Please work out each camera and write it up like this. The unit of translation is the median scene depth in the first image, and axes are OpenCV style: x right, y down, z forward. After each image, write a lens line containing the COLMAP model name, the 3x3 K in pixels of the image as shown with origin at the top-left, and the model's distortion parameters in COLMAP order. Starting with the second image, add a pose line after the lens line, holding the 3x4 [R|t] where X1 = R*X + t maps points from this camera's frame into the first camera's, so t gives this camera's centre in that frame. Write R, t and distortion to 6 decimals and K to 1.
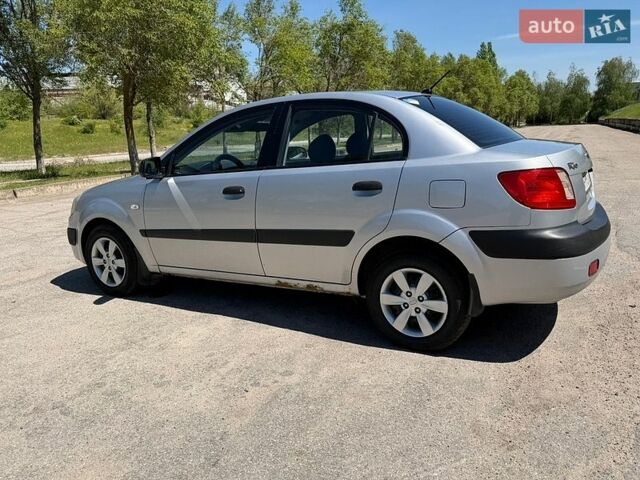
lens RADIAL K [[519.3, 0, 318.1], [0, 519.3, 240.4], [0, 0, 1]] dist [0.072122, -0.114364]
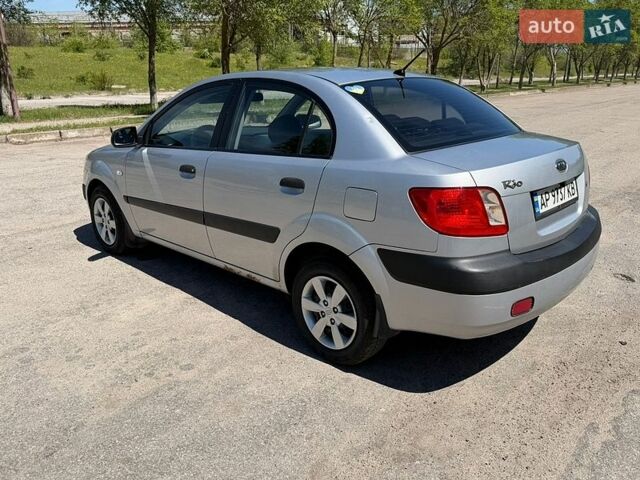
lens RADIAL K [[519.3, 0, 318.1], [0, 519.3, 240.4], [0, 0, 1]] dist [0.072122, -0.114364]
pose [[0.970682, 0.109754, -0.213848, 0.303499], [-0.085551, 0.989160, 0.119343, -0.102759], [0.224628, -0.097549, 0.969550, 0.090718]]
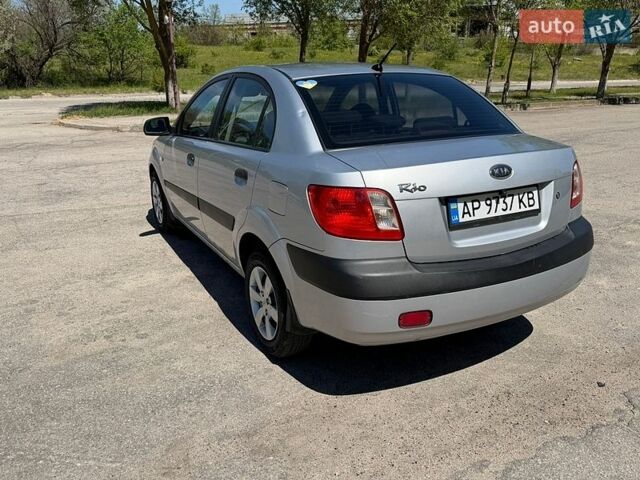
lens RADIAL K [[521.3, 0, 323.0], [0, 521.3, 240.6], [0, 0, 1]] dist [0.057068, -0.073919]
pose [[0.854104, 0.199496, -0.480320, 0.617514], [-0.140043, 0.977616, 0.157020, -0.136743], [0.500894, -0.066846, 0.862924, 0.206805]]
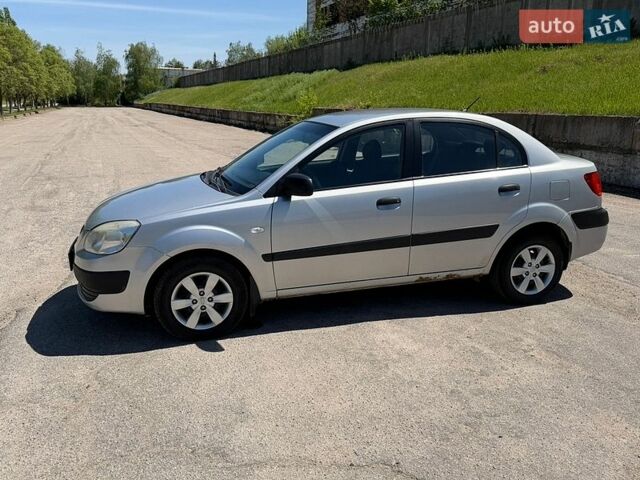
lens RADIAL K [[550.2, 0, 320.0], [0, 550.2, 240.0], [0, 0, 1]] dist [0.071030, -0.088331]
pose [[0.693815, -0.134696, 0.707444, -1.091500], [0.120567, 0.990214, 0.070291, -0.116129], [-0.709989, 0.036525, 0.703265, 0.308547]]
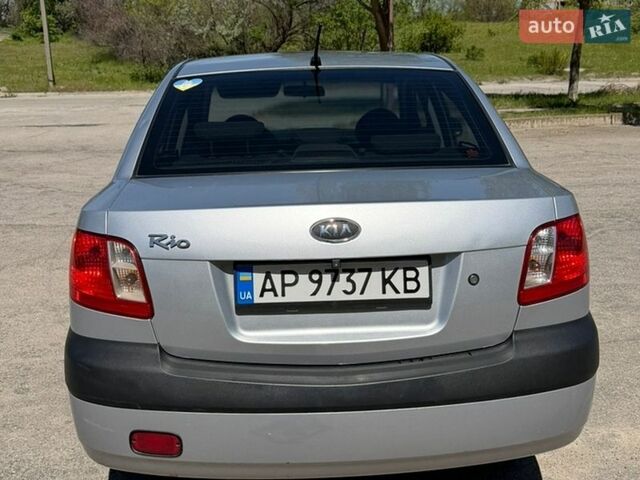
lens RADIAL K [[695.7, 0, 320.0], [0, 695.7, 240.0], [0, 0, 1]] dist [0.166423, -0.375465]
pose [[0.545061, 0.243585, -0.802231, 0.910124], [-0.178350, 0.968650, 0.172939, -0.235645], [0.819207, 0.048815, 0.571417, 0.586615]]
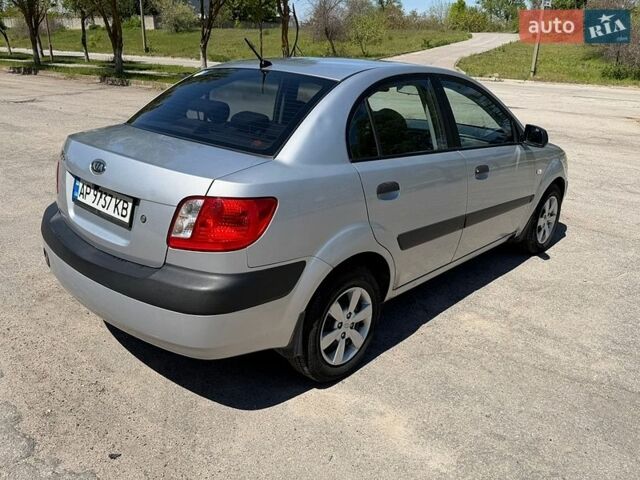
lens RADIAL K [[521.3, 0, 323.0], [0, 521.3, 240.6], [0, 0, 1]] dist [0.057068, -0.073919]
pose [[-0.206802, 0.372511, -0.904692, 1.059752], [-0.230348, 0.880150, 0.415061, -0.413625], [0.950880, 0.294229, -0.096210, 1.282128]]
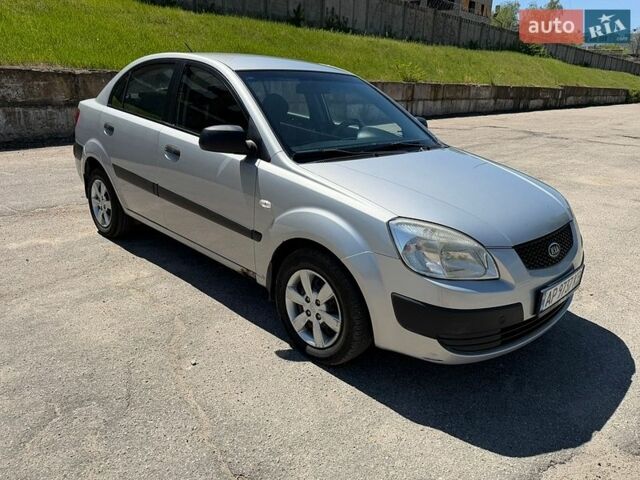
lens RADIAL K [[494.7, 0, 312.7], [0, 494.7, 237.1], [0, 0, 1]] dist [0.038329, -0.063247]
pose [[-0.958212, -0.089126, 0.271820, -0.445017], [0.056914, 0.871828, 0.486494, -0.499675], [-0.280339, 0.481634, -0.830324, 2.228496]]
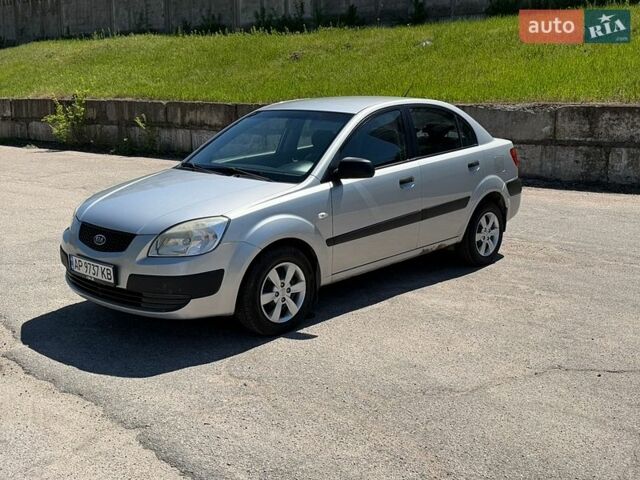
lens RADIAL K [[695.7, 0, 320.0], [0, 695.7, 240.0], [0, 0, 1]] dist [0.166423, -0.375465]
pose [[0.245390, -0.165533, 0.955187, -1.756746], [0.199090, 0.972916, 0.117459, -0.192250], [-0.948761, 0.161345, 0.271700, 0.791831]]
